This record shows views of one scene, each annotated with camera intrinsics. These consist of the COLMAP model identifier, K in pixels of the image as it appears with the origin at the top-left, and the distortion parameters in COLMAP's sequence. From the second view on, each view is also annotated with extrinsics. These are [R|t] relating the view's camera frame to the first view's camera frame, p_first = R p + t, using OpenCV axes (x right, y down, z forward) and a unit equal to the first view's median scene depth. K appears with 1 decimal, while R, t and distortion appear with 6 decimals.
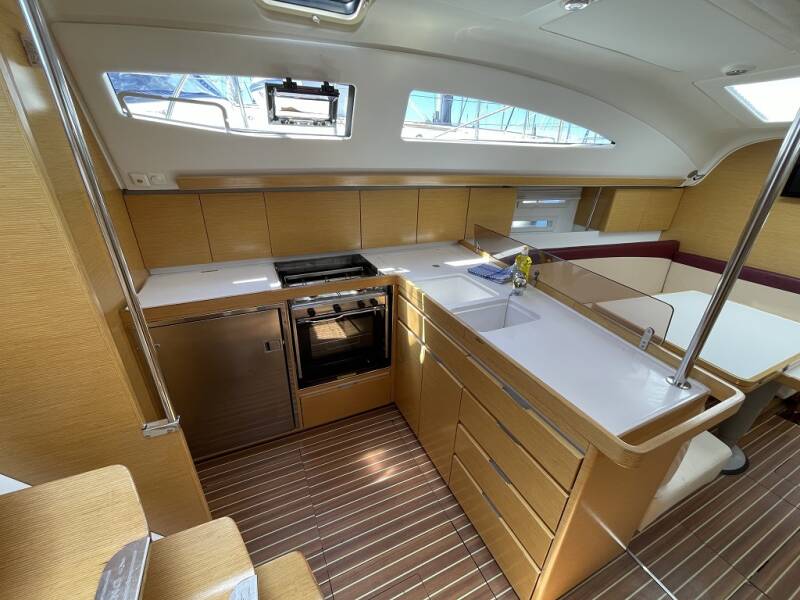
lens RADIAL K [[324.0, 0, 398.7], [0, 324.0, 301.0], [0, 0, 1]] dist [-0.001587, -0.000419]
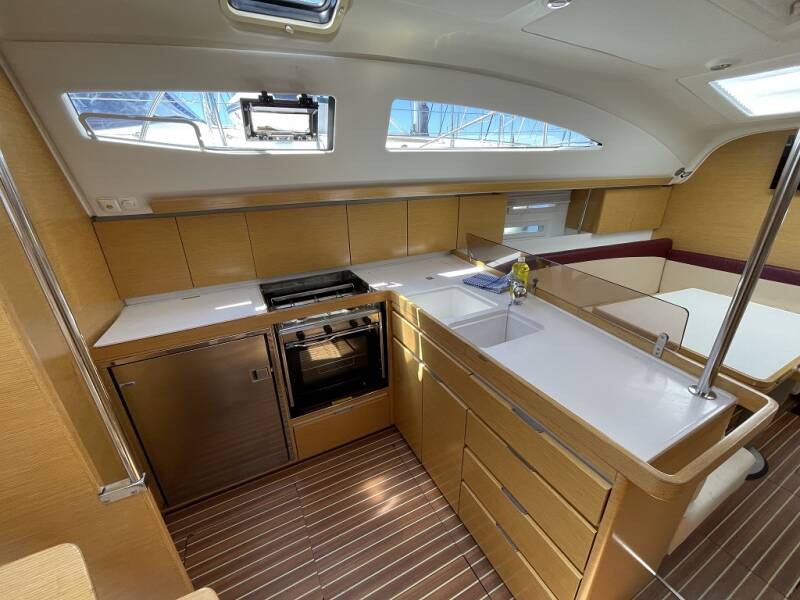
lens RADIAL K [[324.0, 0, 398.4], [0, 324.0, 301.0], [0, 0, 1]] dist [-0.001587, -0.000419]
pose [[0.998200, -0.056970, 0.018746, 0.001516], [0.057612, 0.997700, -0.035702, -0.014966], [-0.016669, 0.036718, 0.999187, 0.054937]]
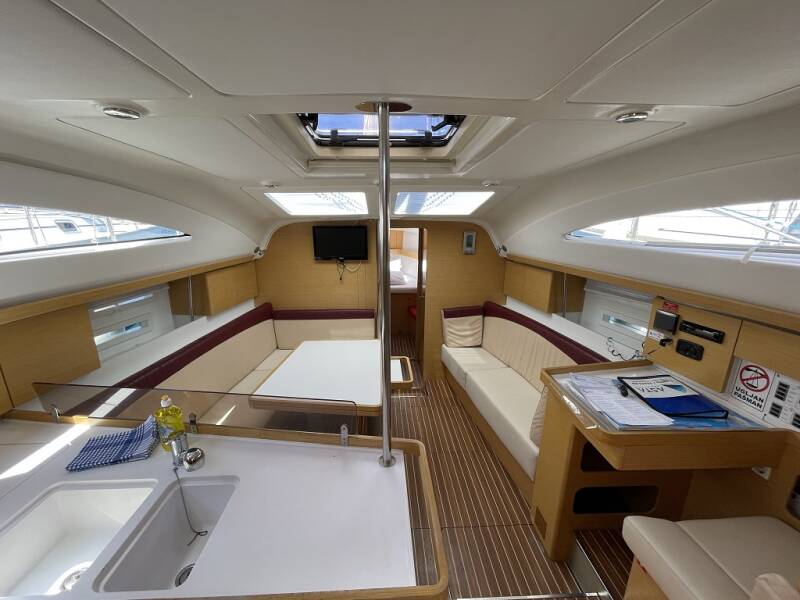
lens RADIAL K [[324.0, 0, 394.6], [0, 324.0, 302.0], [0, 0, 1]] dist [-0.001587, -0.000419]
pose [[0.381354, -0.259237, 0.887336, 0.000485], [0.396522, 0.912960, 0.096308, -0.227123], [-0.835069, 0.315121, 0.450954, 0.178795]]
